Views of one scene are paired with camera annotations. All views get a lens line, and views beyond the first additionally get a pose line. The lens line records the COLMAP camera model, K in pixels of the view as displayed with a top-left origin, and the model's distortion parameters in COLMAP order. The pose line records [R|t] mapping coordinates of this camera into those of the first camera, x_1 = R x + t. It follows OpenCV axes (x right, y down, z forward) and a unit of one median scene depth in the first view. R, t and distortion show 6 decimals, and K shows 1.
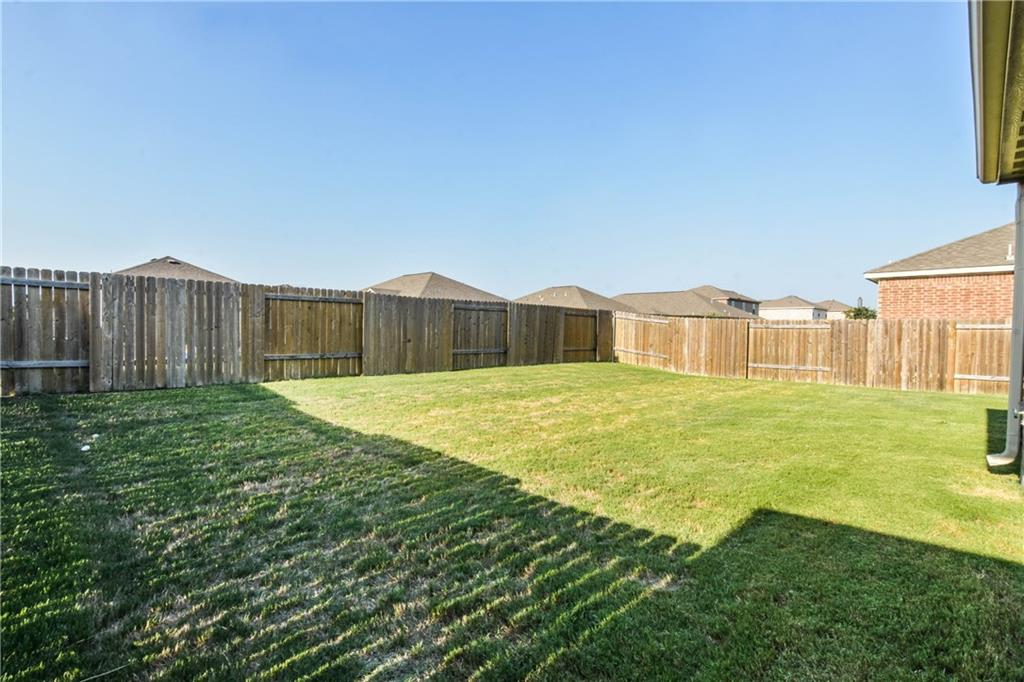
lens RADIAL K [[500.0, 0, 513.5], [0, 500.0, 343.2], [0, 0, 1]] dist [-0.010626, 0.006505]
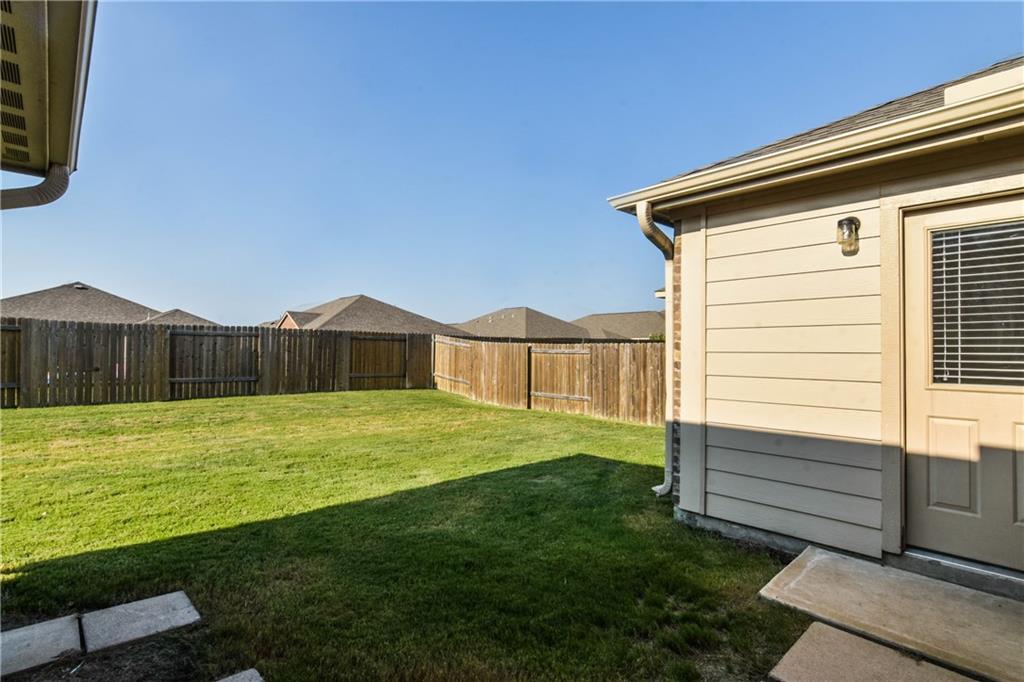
lens RADIAL K [[500.0, 0, 511.8], [0, 500.0, 341.9], [0, 0, 1]] dist [-0.010626, 0.006505]
pose [[0.998568, -0.005366, -0.053220, 0.493800], [0.003018, 0.999022, -0.044118, -0.010286], [0.053404, 0.043894, 0.997608, 0.085399]]
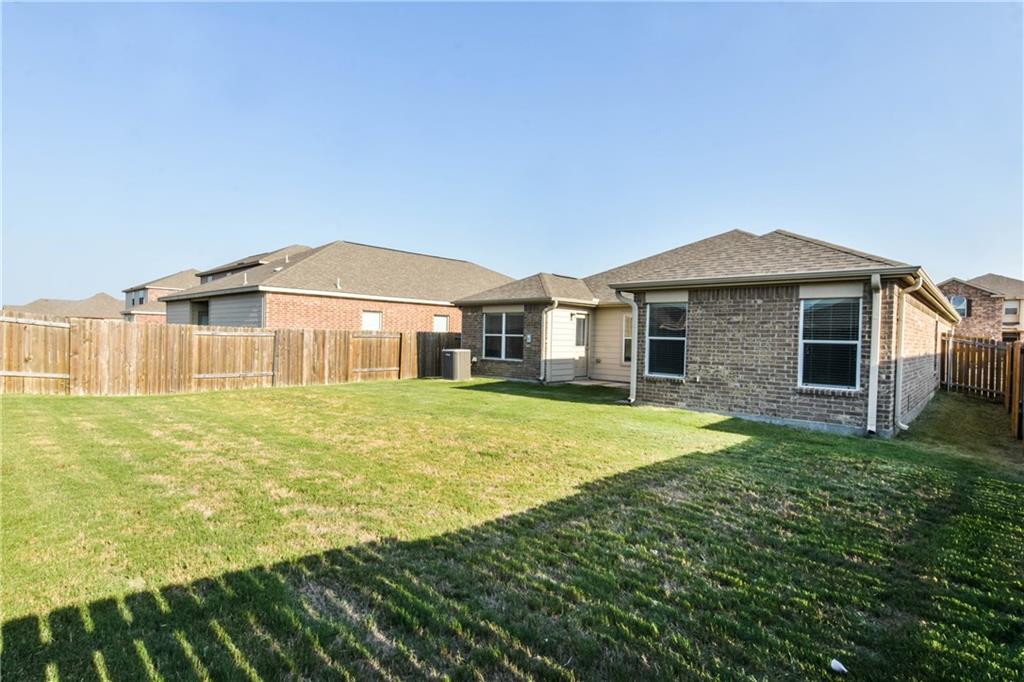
lens RADIAL K [[517.1, 0, 511.9], [0, 517.1, 340.5], [0, 0, 1]] dist [-0.002186, -0.000340]
pose [[-0.021237, -0.017040, 0.999629, -0.469909], [0.004225, 0.999844, 0.017133, -0.034319], [-0.999766, 0.004588, -0.021162, 0.458484]]
